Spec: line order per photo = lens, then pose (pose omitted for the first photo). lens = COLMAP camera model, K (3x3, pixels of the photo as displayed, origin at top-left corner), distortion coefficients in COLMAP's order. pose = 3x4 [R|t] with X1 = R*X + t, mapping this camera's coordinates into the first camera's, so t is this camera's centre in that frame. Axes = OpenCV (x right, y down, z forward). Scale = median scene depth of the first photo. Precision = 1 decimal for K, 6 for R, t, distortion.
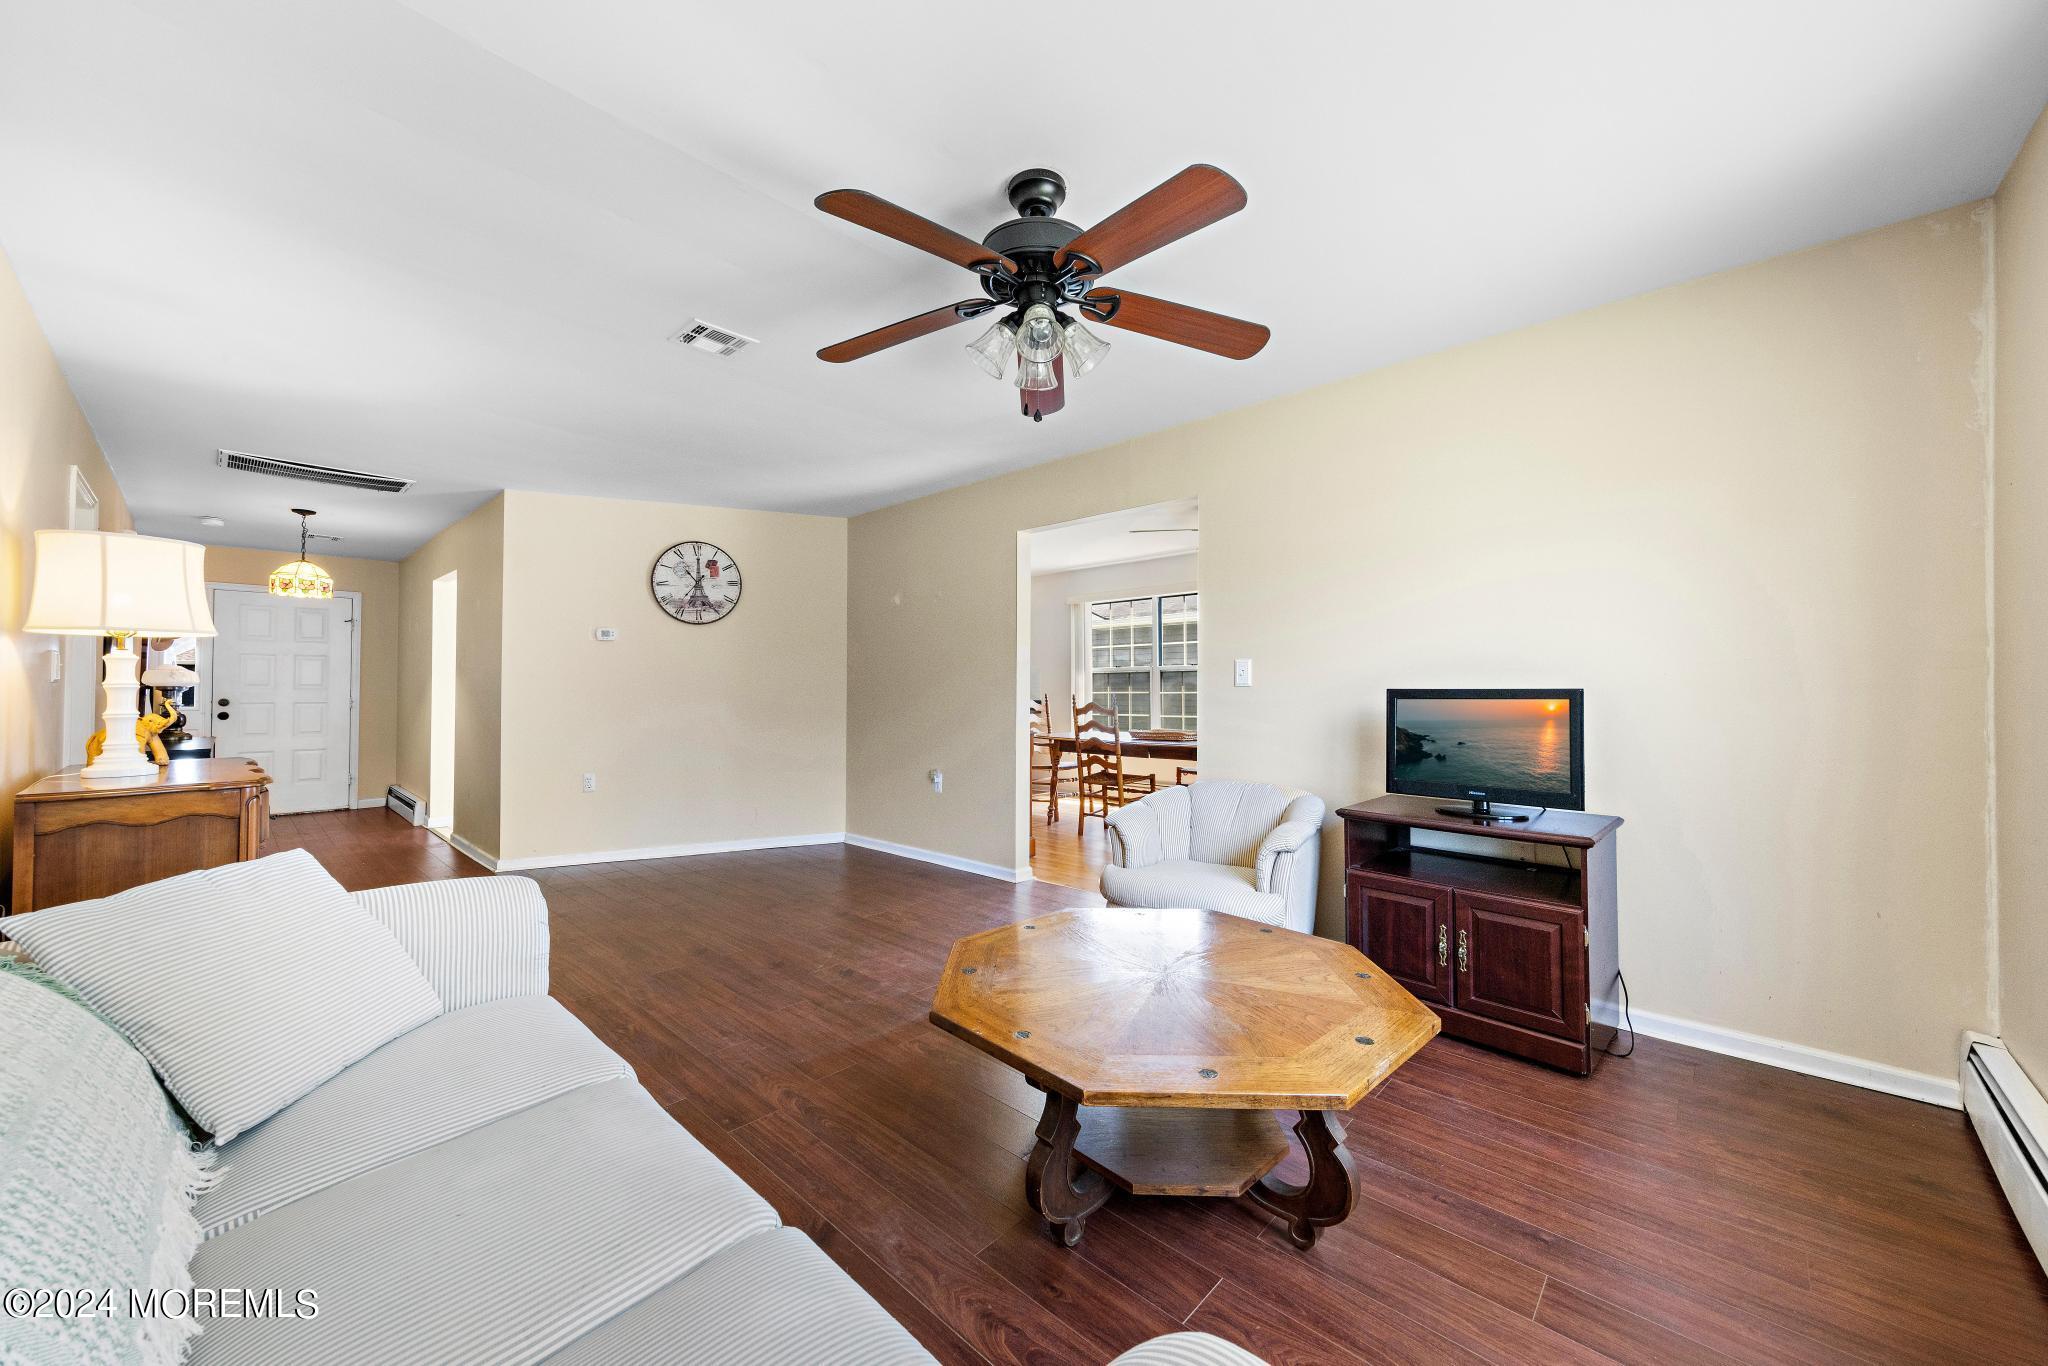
lens RADIAL K [[770.2, 0, 1027.4], [0, 770.2, 671.7], [0, 0, 1]] dist [0.007814, -0.000149]
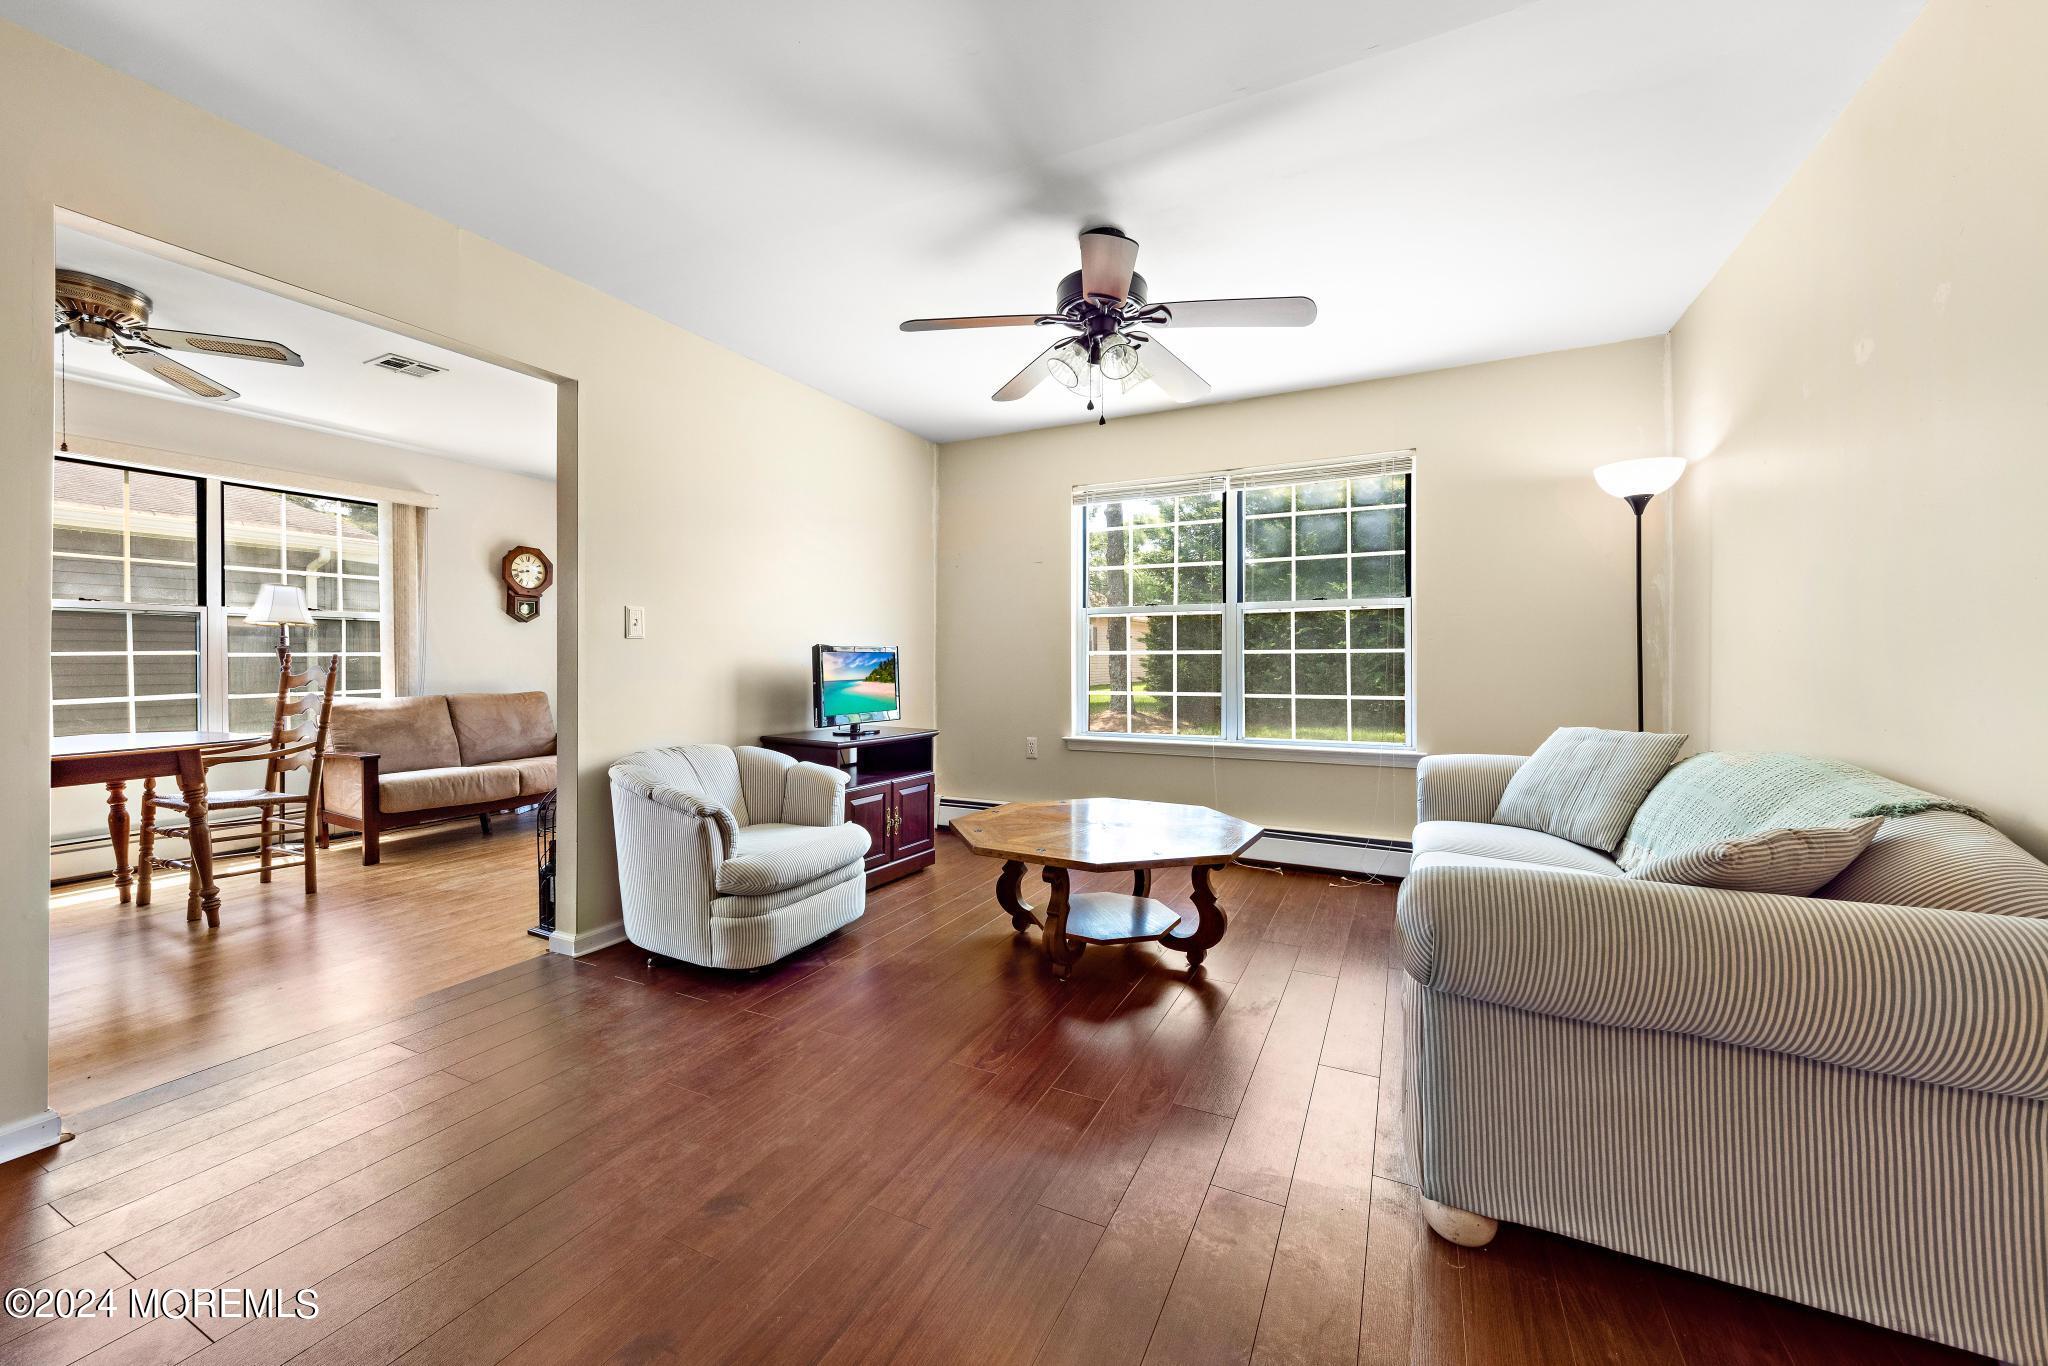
lens RADIAL K [[788.5, 0, 1016.9], [0, 788.5, 666.5], [0, 0, 1]] dist [-0.002222, -0.000002]
pose [[-0.289263, -0.002190, 0.957247, -0.438094], [-0.015770, 0.999873, -0.002477, 0.030238], [-0.957120, -0.015812, -0.289261, 0.562281]]
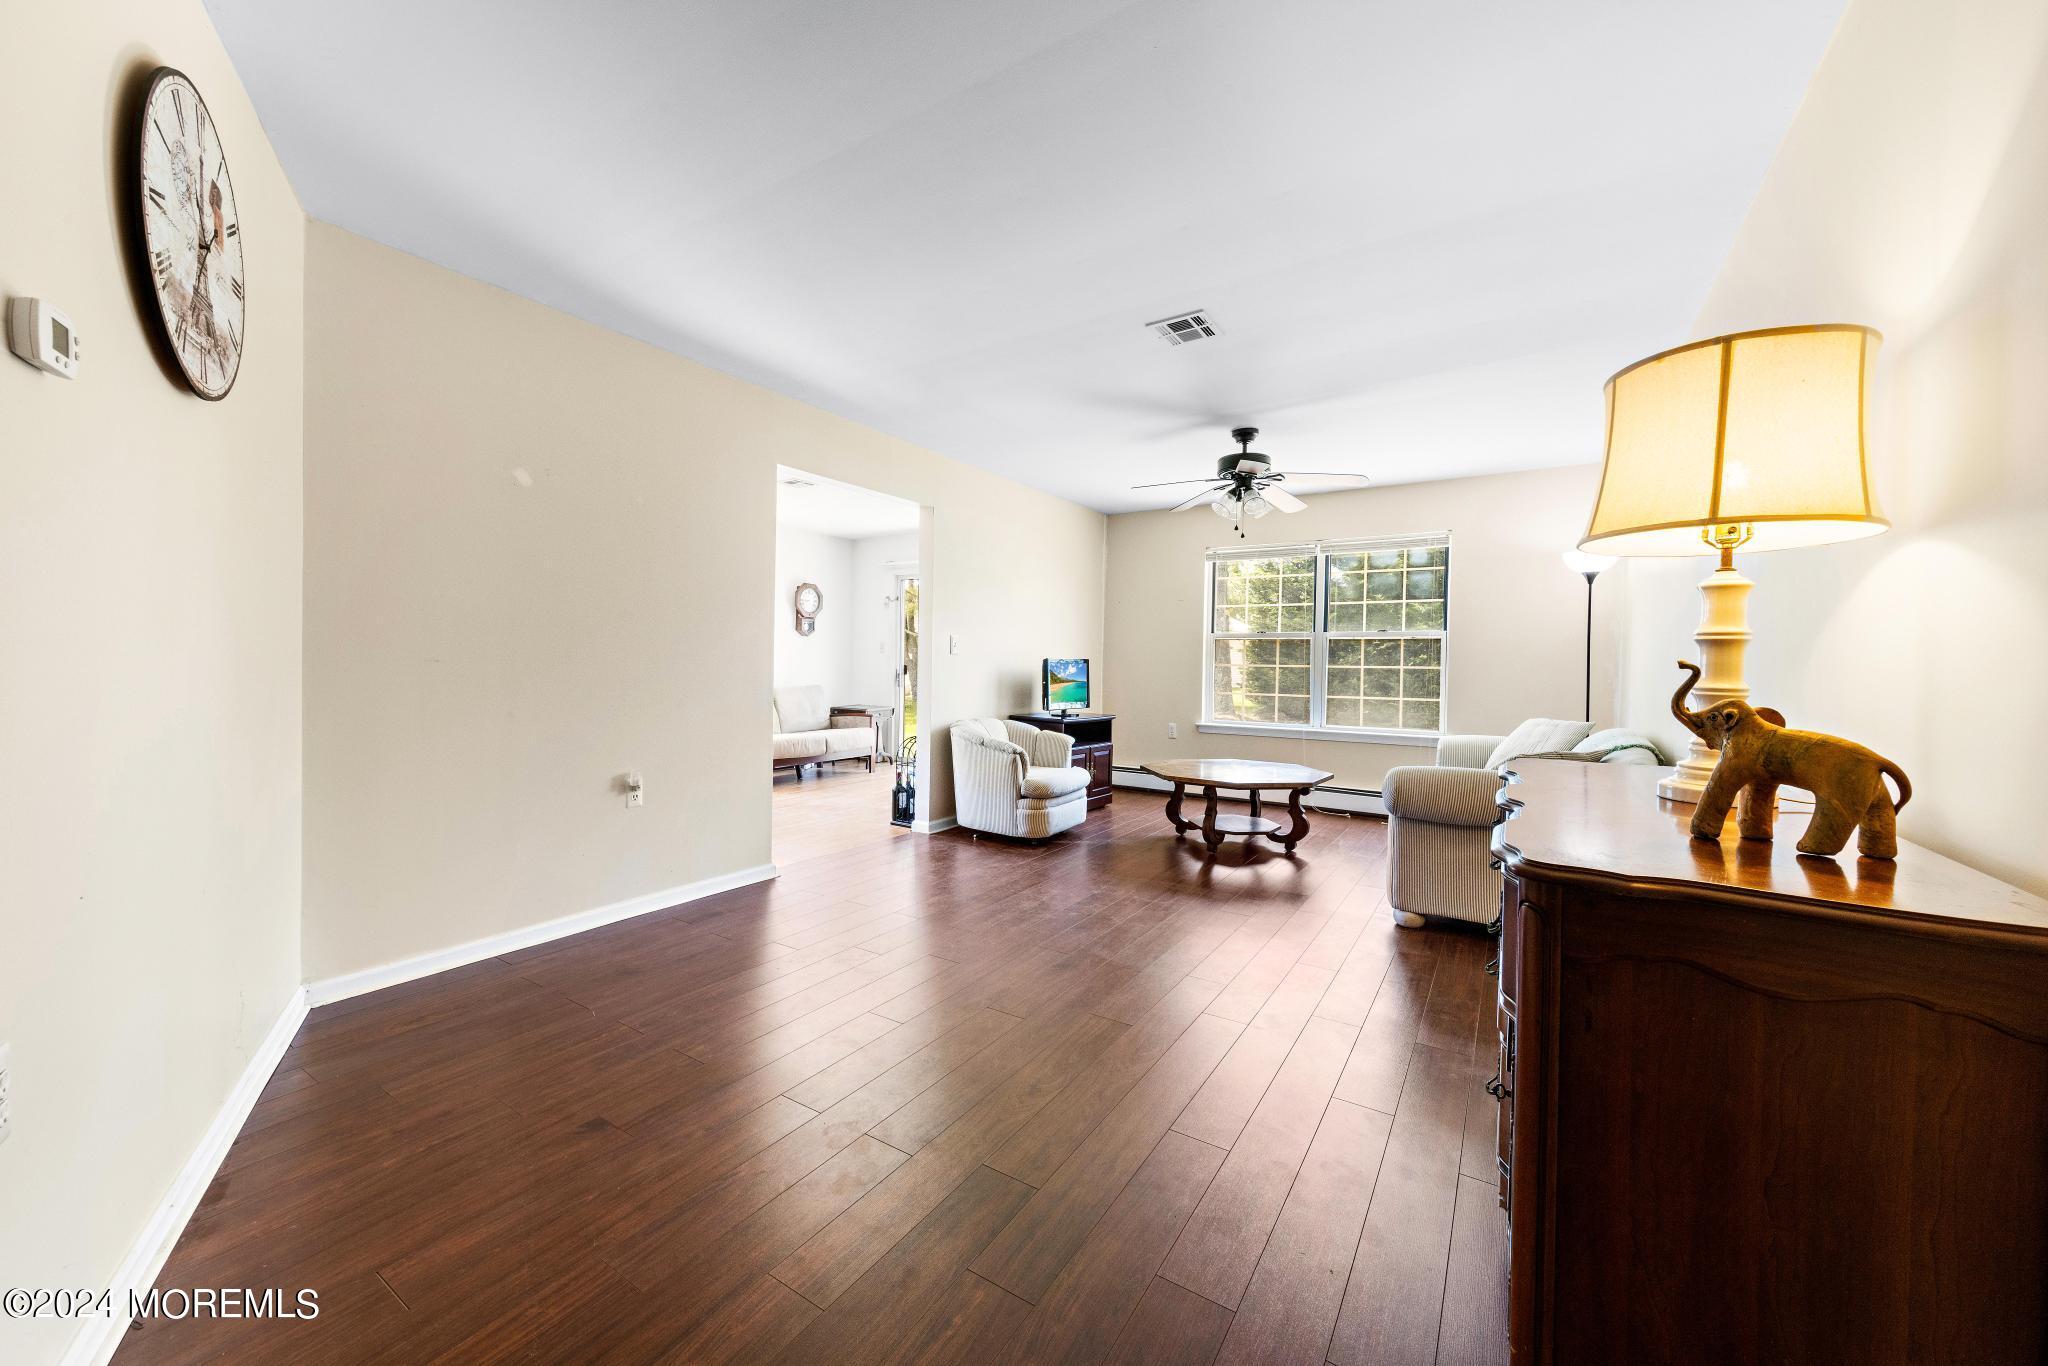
lens RADIAL K [[770.2, 0, 1020.5], [0, 770.2, 688.2], [0, 0, 1]] dist [0.007814, -0.000149]
pose [[-0.182875, -0.029806, 0.982684, -0.761530], [-0.032615, 0.999174, 0.024236, 0.028840], [-0.982595, -0.027618, -0.183696, 0.754484]]
